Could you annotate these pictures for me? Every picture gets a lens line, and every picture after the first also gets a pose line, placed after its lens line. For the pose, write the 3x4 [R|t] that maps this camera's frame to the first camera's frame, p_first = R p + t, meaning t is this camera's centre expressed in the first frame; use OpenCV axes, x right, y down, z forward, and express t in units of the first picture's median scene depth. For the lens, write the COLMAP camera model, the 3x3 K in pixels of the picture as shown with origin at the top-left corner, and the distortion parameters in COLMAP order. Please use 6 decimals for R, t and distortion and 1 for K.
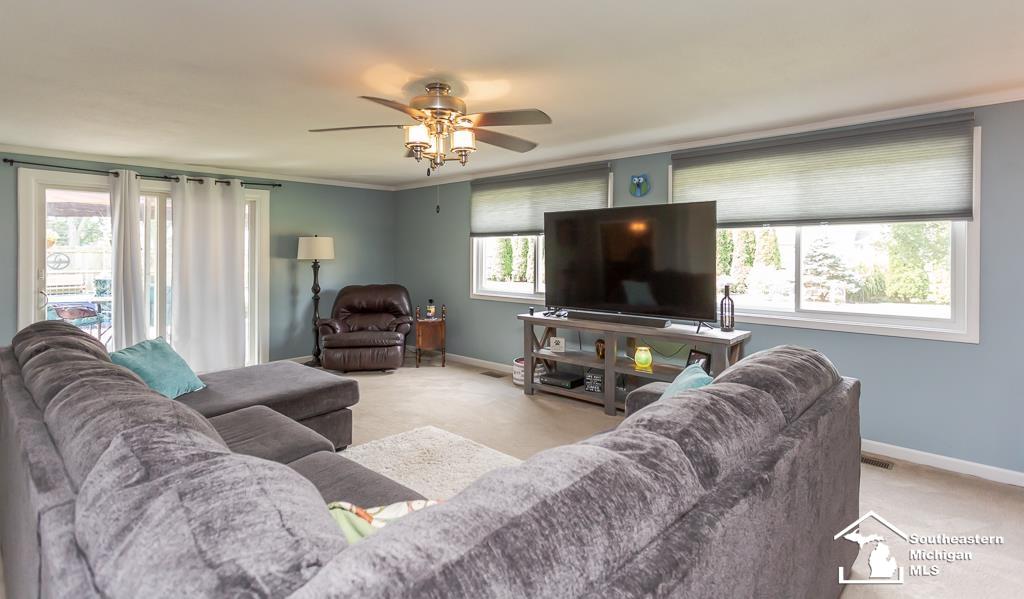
lens RADIAL K [[510.5, 0, 523.0], [0, 510.5, 256.0], [0, 0, 1]] dist [0.000924, -0.000064]
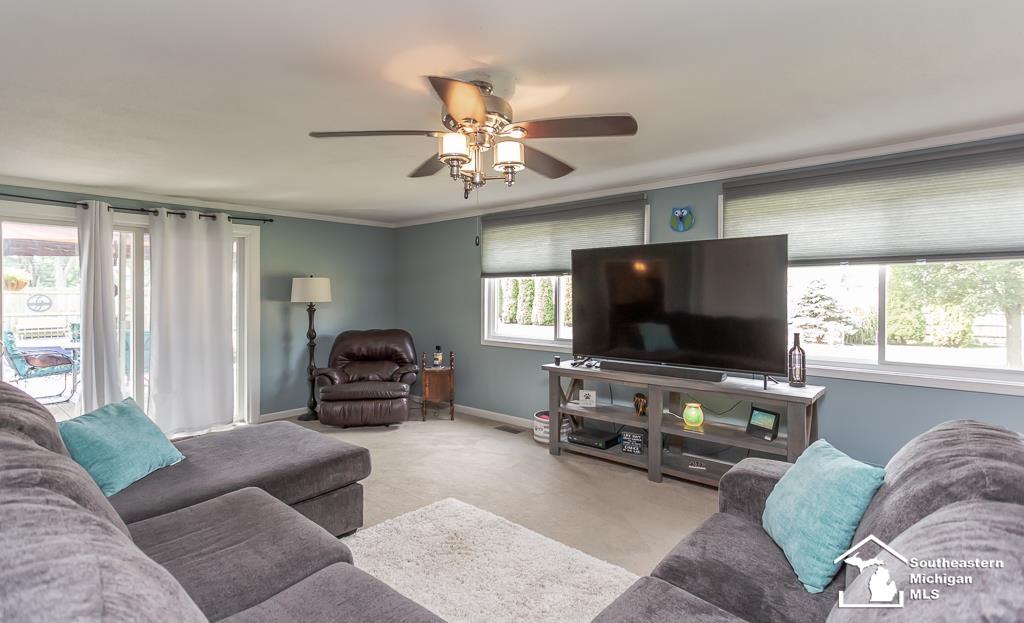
lens RADIAL K [[501.3, 0, 513.7], [0, 501.3, 299.1], [0, 0, 1]] dist [0.000986, 0.000210]
pose [[0.999933, -0.000428, 0.011550, -0.069106], [0.000390, 0.999995, 0.003287, -0.002246], [-0.011551, -0.003282, 0.999928, 0.127532]]
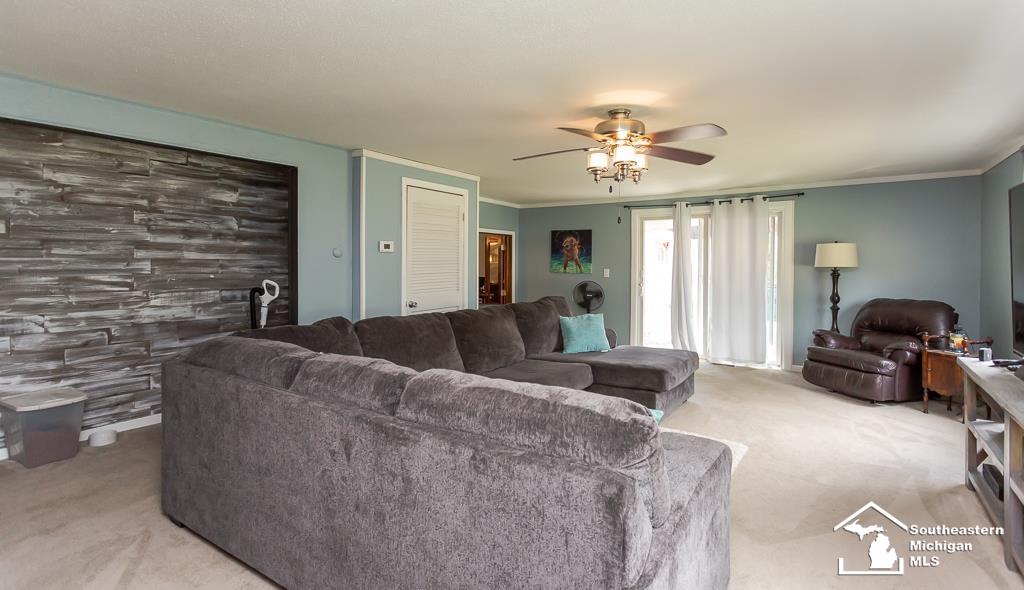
lens RADIAL K [[492.8, 0, 514.8], [0, 492.8, 264.8], [0, 0, 1]] dist [0.000056, -0.000003]
pose [[0.139752, 0.005203, -0.990173, 0.506999], [-0.005053, 0.999977, 0.004541, 0.001357], [0.990174, 0.004368, 0.139775, 0.361806]]
